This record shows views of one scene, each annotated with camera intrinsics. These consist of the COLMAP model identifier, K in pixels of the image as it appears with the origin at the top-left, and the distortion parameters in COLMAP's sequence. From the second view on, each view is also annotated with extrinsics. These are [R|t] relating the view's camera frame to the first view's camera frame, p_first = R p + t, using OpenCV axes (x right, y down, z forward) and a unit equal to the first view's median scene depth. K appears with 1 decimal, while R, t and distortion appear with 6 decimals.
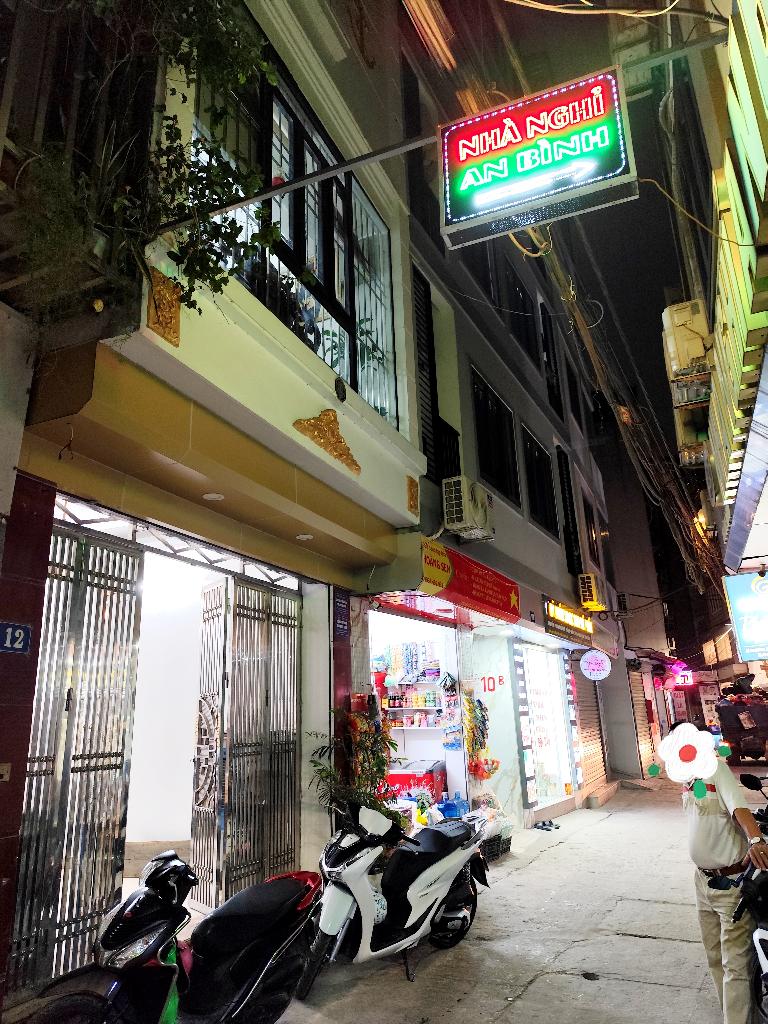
lens RADIAL K [[692.5, 0, 381.6], [0, 692.5, 513.9], [0, 0, 1]] dist [0.010747, -0.001218]
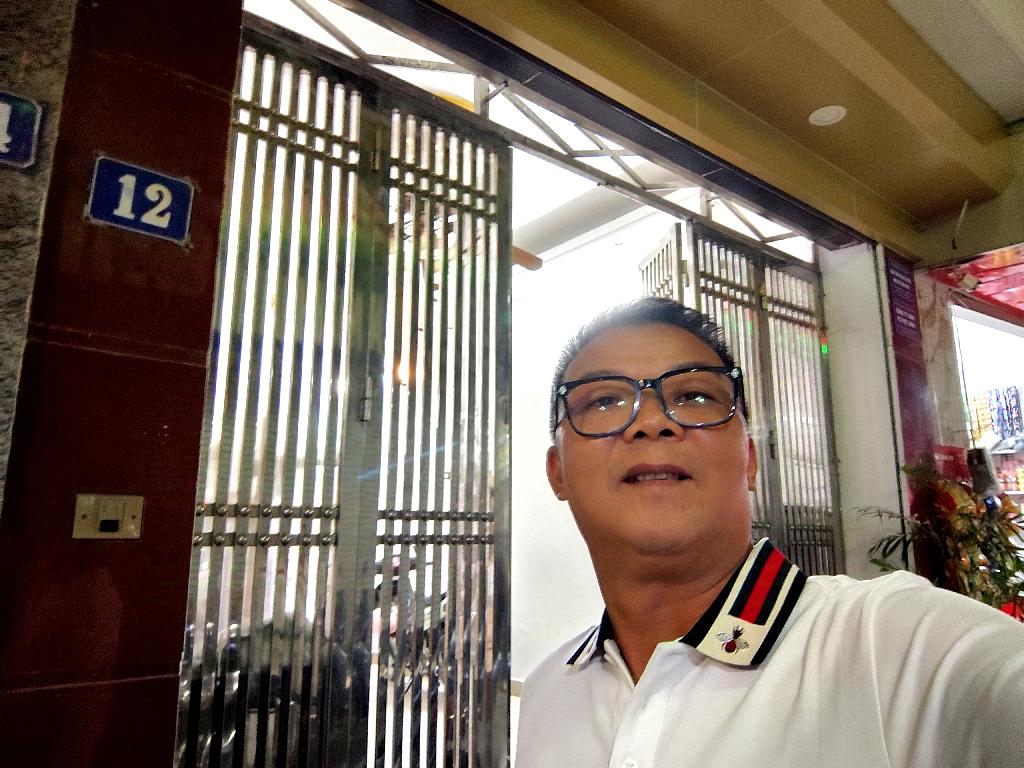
lens RADIAL K [[738.5, 0, 509.3], [0, 738.5, 386.6], [0, 0, 1]] dist [0.000591, -0.012277]
pose [[0.890064, -0.059806, -0.451894, -0.084841], [0.101554, 0.992457, 0.068677, 0.161100], [0.444378, -0.107019, 0.889424, 0.402246]]
